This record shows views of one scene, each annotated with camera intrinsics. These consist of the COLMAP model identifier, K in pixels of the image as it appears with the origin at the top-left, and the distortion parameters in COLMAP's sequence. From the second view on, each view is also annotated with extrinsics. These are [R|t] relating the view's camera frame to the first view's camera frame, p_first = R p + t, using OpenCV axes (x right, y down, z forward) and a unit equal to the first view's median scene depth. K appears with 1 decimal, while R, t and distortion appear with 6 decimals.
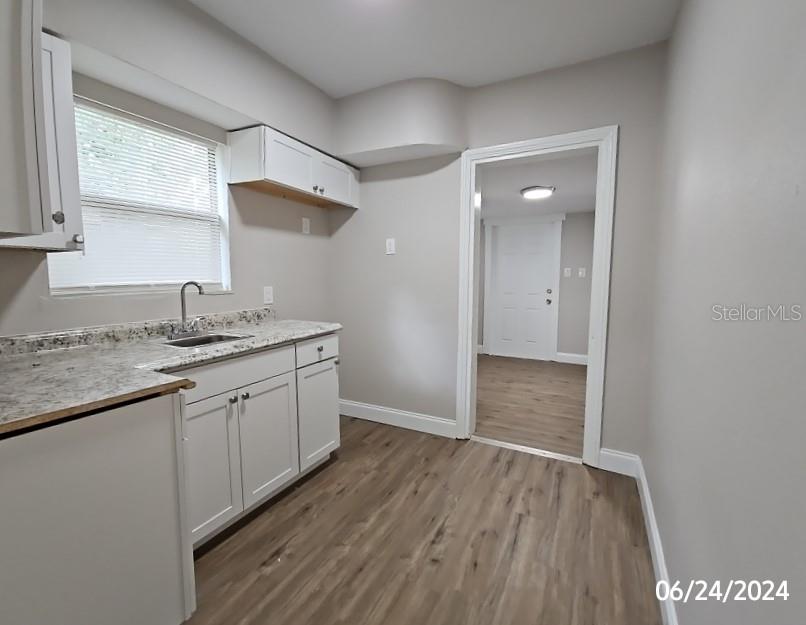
lens RADIAL K [[367.6, 0, 402.2], [0, 367.6, 311.9], [0, 0, 1]] dist [-0.000612, -0.000574]
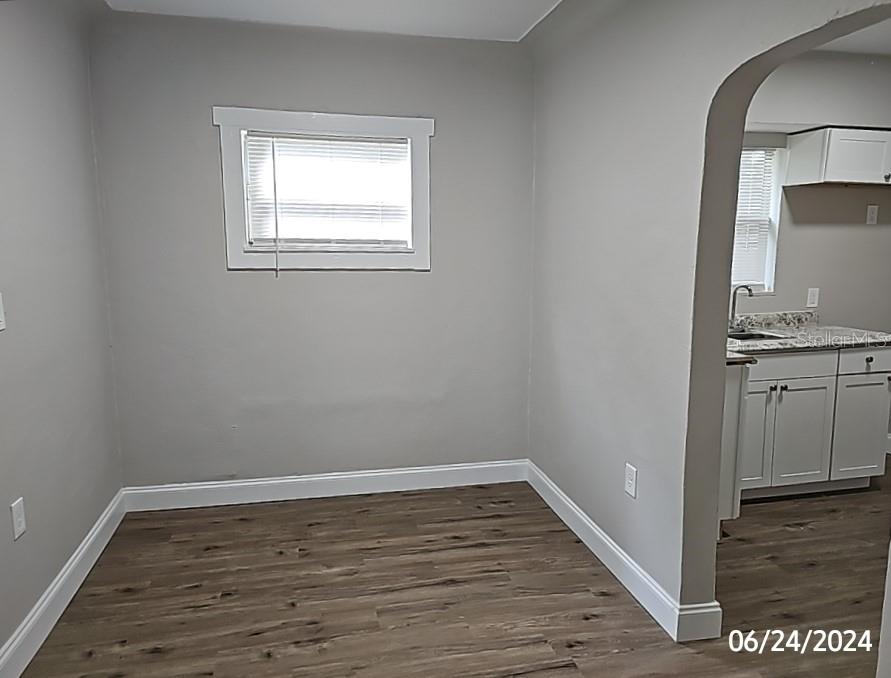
lens RADIAL K [[624.4, 0, 444.8], [0, 624.4, 340.5], [0, 0, 1]] dist [0.018384, -0.000837]
pose [[0.651030, 0.102660, -0.752078, 0.302285], [-0.067578, 0.994716, 0.077283, 0.002221], [0.756038, 0.000511, 0.654527, -0.955534]]
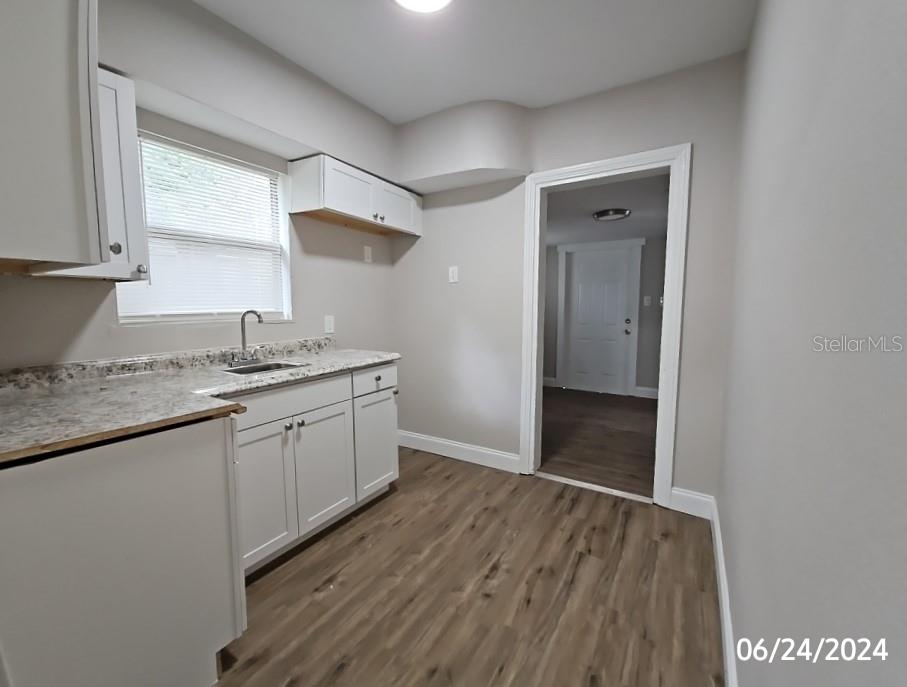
lens RADIAL K [[383.1, 0, 451.2], [0, 383.1, 343.8], [0, 0, 1]] dist [-0.000739, 0.000207]
pose [[0.997586, 0.004850, -0.069273, 0.049700], [-0.004791, 0.999988, 0.001010, 0.006422], [0.069278, -0.000675, 0.997597, -0.017753]]
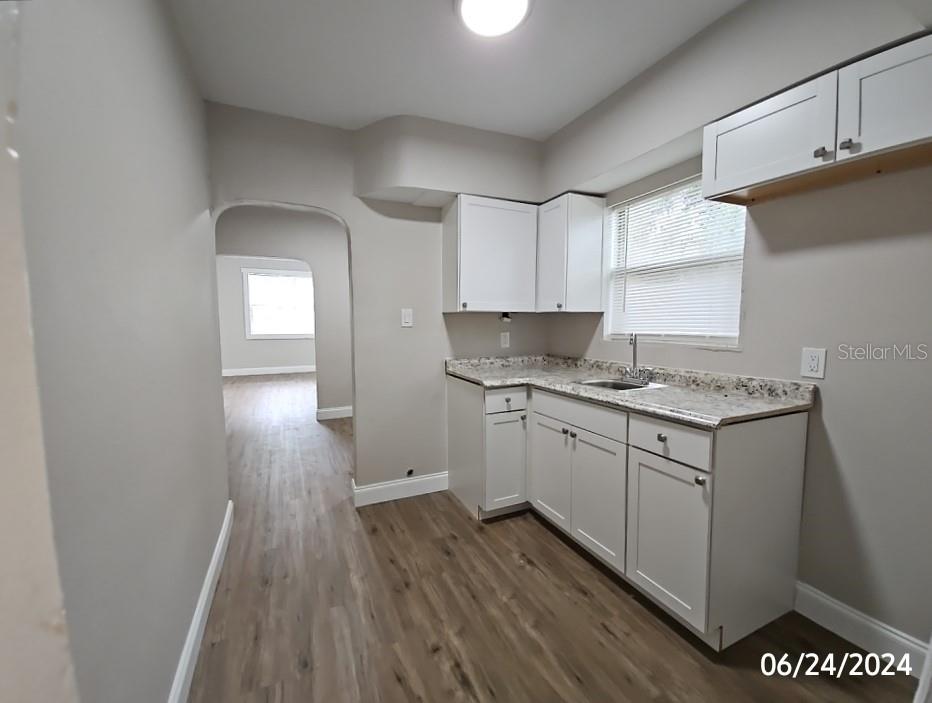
lens RADIAL K [[382.7, 0, 464.9], [0, 382.7, 349.5], [0, 0, 1]] dist [0.017638, -0.010568]
pose [[-0.606864, 0.060891, -0.792470, 0.604979], [-0.075983, 0.988050, 0.134106, -0.140721], [0.791165, 0.141599, -0.594985, 1.228844]]
